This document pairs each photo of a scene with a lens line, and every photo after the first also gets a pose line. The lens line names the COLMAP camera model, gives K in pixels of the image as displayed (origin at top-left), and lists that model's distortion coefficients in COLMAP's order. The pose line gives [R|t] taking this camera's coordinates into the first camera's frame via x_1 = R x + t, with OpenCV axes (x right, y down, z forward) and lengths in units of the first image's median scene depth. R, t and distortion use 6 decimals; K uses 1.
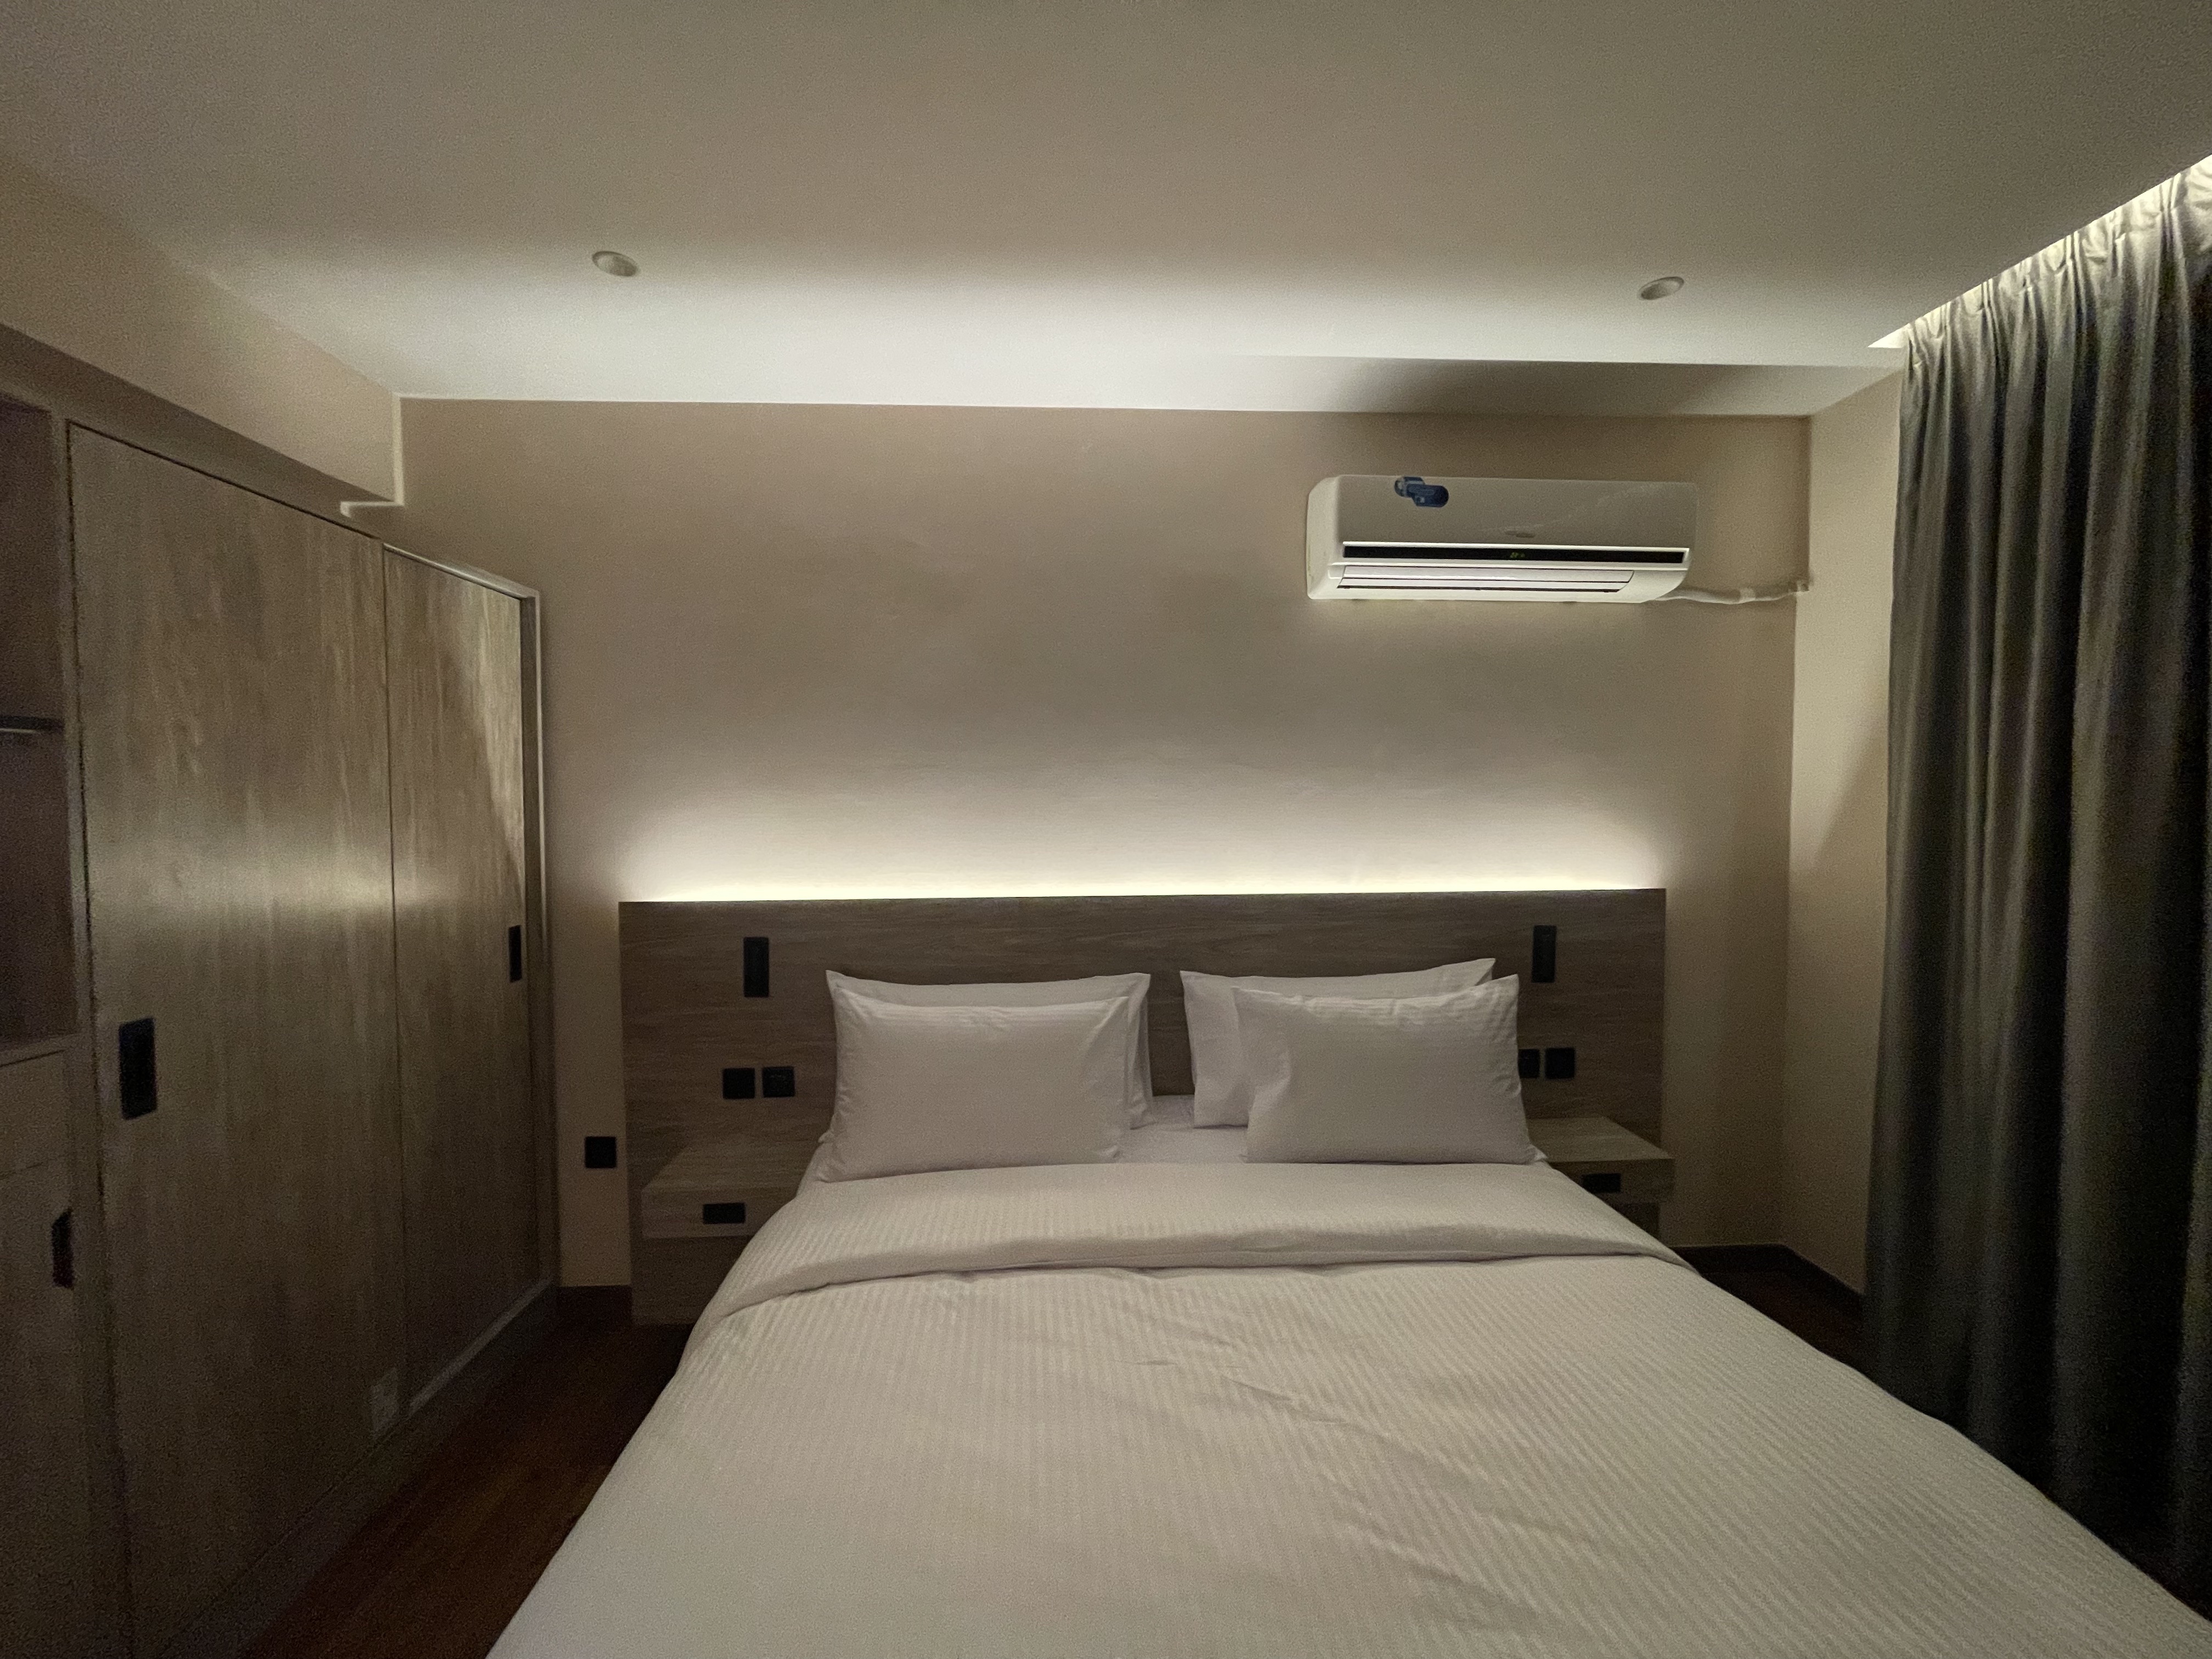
lens RADIAL K [[888.0, 0, 1106.0], [0, 888.0, 829.5], [0, 0, 1]] dist [-0.000036, -0.000668]
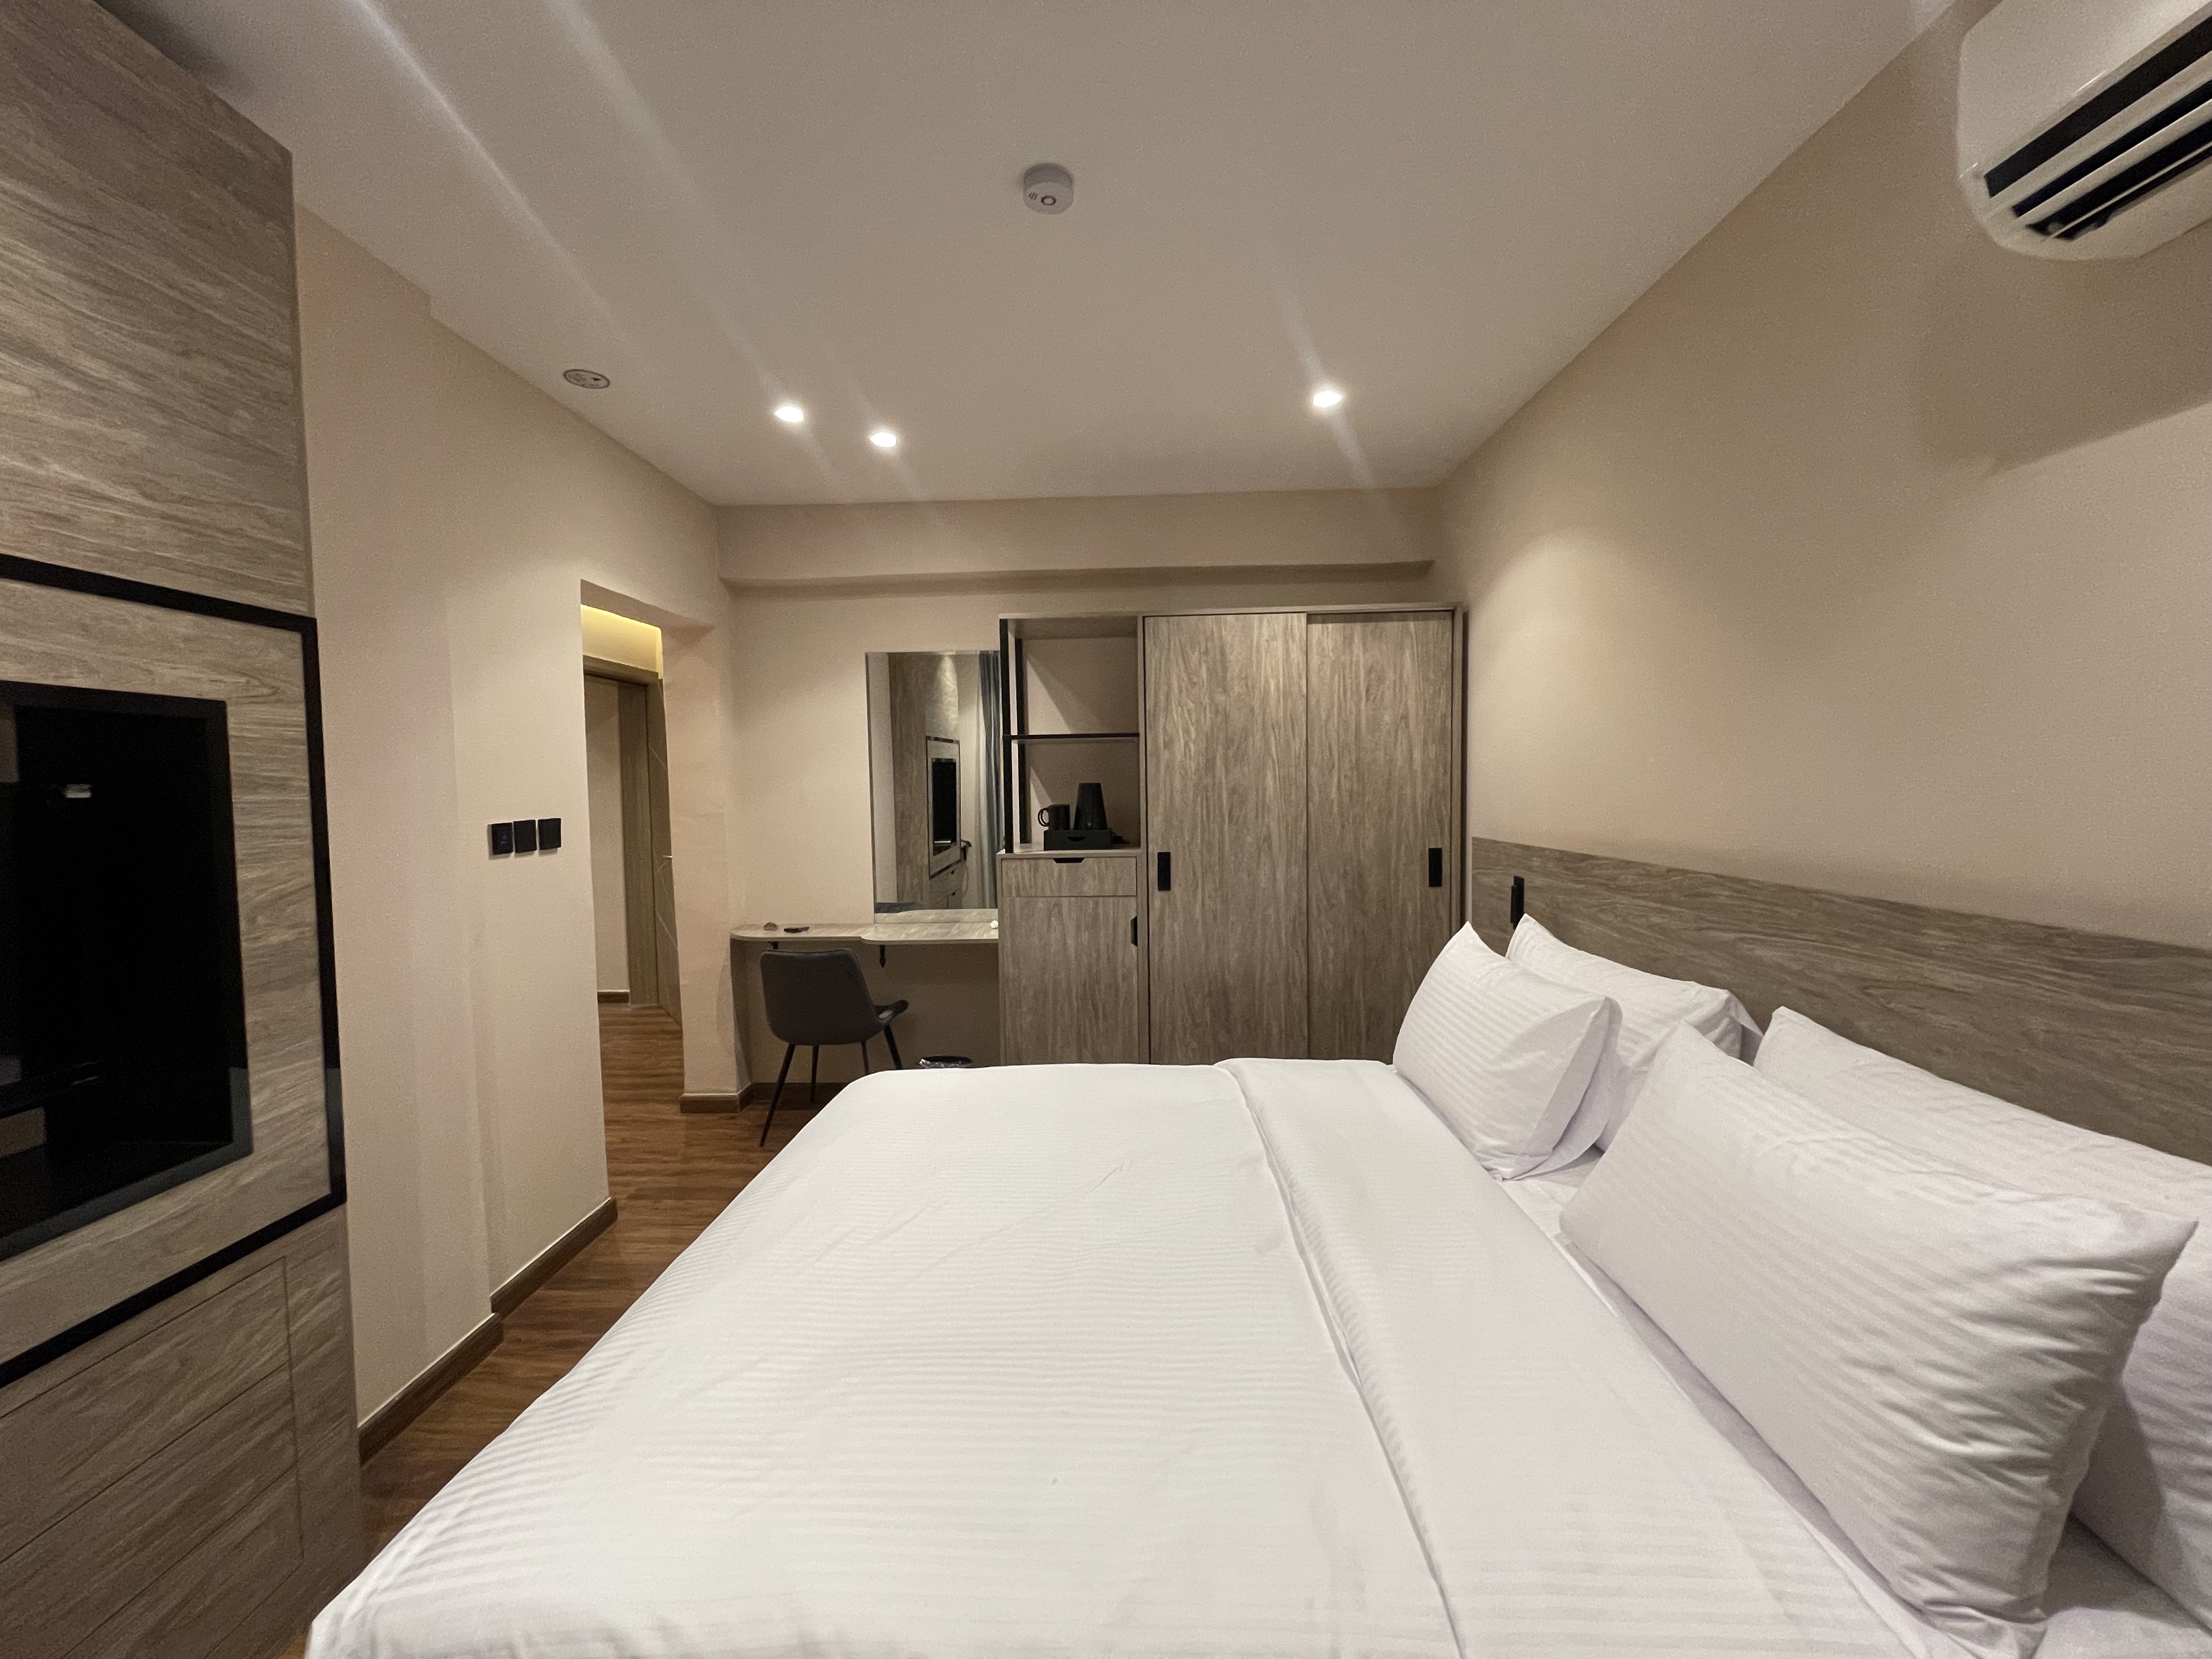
lens RADIAL K [[888.0, 0, 1106.0], [0, 888.0, 829.5], [0, 0, 1]] dist [-0.000036, -0.000668]
pose [[-0.079095, 0.059658, -0.995080, 0.822549], [-0.018172, 0.997955, 0.061275, 0.003063], [0.996701, 0.022929, -0.077850, 0.619240]]
